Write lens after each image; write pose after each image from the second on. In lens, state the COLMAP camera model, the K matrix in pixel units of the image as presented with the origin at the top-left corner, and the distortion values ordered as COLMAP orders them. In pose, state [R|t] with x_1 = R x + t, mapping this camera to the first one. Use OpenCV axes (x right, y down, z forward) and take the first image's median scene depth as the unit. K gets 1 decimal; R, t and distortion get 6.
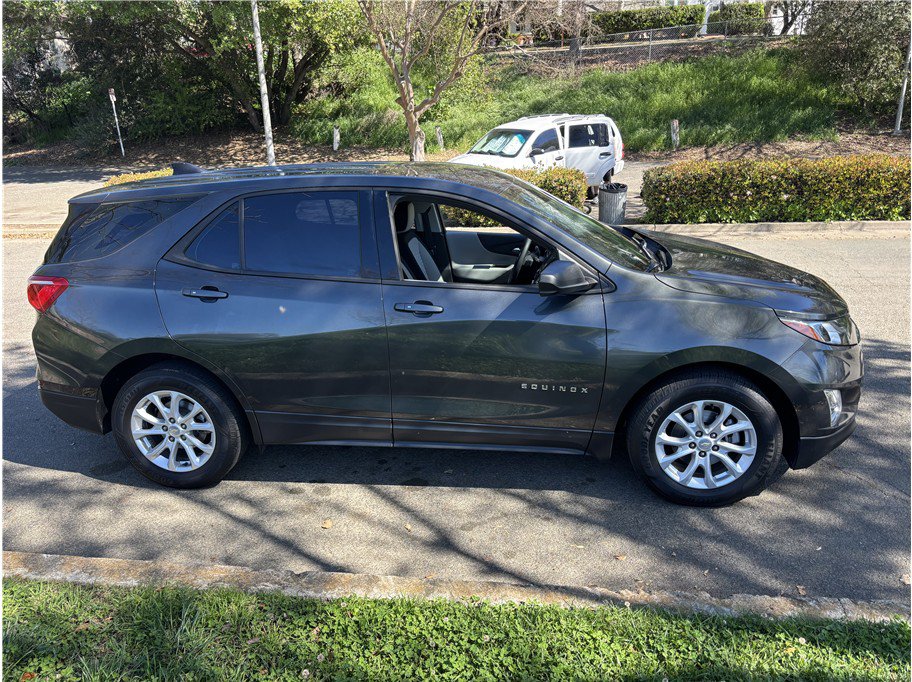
lens RADIAL K [[695.5, 0, 458.4], [0, 695.5, 339.0], [0, 0, 1]] dist [0.039244, -0.042653]
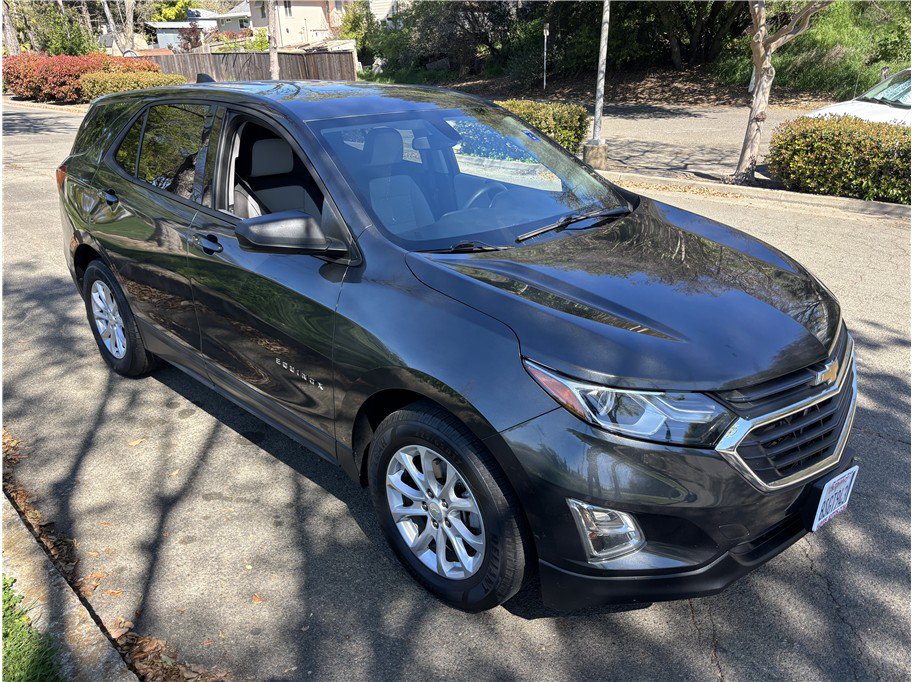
lens RADIAL K [[695.5, 0, 452.2], [0, 695.5, 336.2], [0, 0, 1]] dist [0.039244, -0.042653]
pose [[0.794376, 0.244921, -0.555860, 0.161838], [-0.203830, 0.969528, 0.135897, -0.025761], [0.572206, 0.005347, 0.820093, 0.102902]]
